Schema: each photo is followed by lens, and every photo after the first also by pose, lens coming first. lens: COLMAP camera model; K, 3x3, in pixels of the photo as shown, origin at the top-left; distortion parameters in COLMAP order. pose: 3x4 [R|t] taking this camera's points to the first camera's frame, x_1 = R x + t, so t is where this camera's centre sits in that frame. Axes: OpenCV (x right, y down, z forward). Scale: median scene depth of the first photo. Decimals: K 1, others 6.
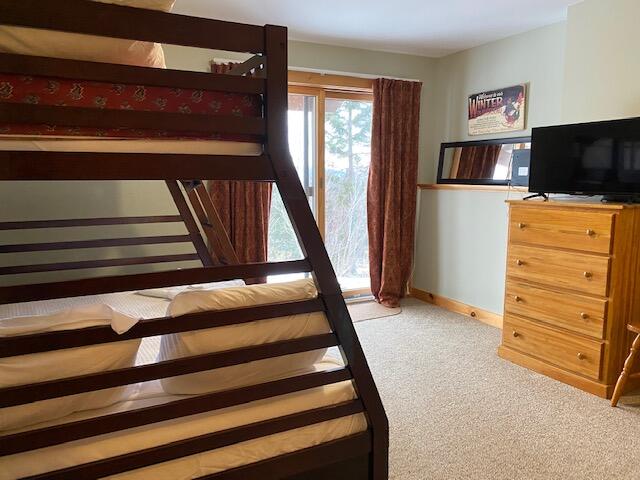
lens RADIAL K [[489.1, 0, 315.9], [0, 489.1, 242.2], [0, 0, 1]] dist [0.034681, -0.029588]
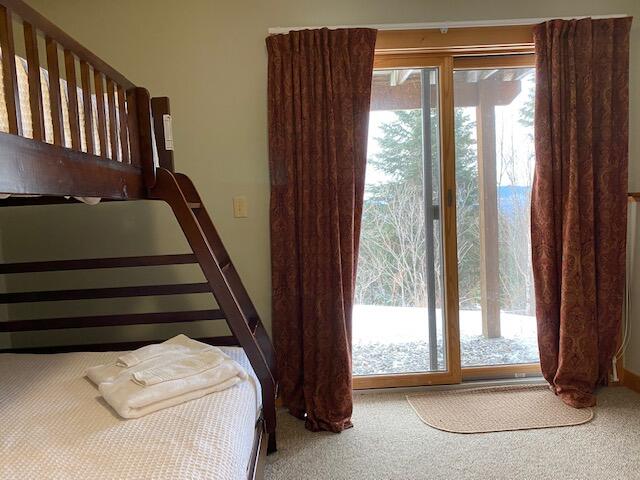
lens RADIAL K [[489.1, 0, 317.4], [0, 489.1, 245.3], [0, 0, 1]] dist [0.034681, -0.029588]
pose [[0.911860, -0.010865, -0.410357, 0.114736], [-0.009457, 0.998828, -0.047461, -0.026263], [0.410392, 0.047159, 0.910689, 0.330674]]
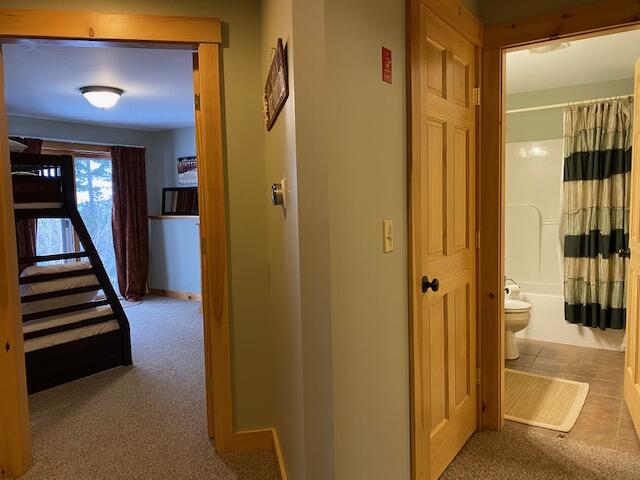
lens RADIAL K [[489.1, 0, 315.7], [0, 489.1, 245.4], [0, 0, 1]] dist [0.034681, -0.029588]
pose [[0.877280, -0.059844, 0.476233, -0.059425], [0.085409, 0.995826, -0.032198, 0.060621], [-0.472319, 0.068922, 0.878729, -0.538213]]
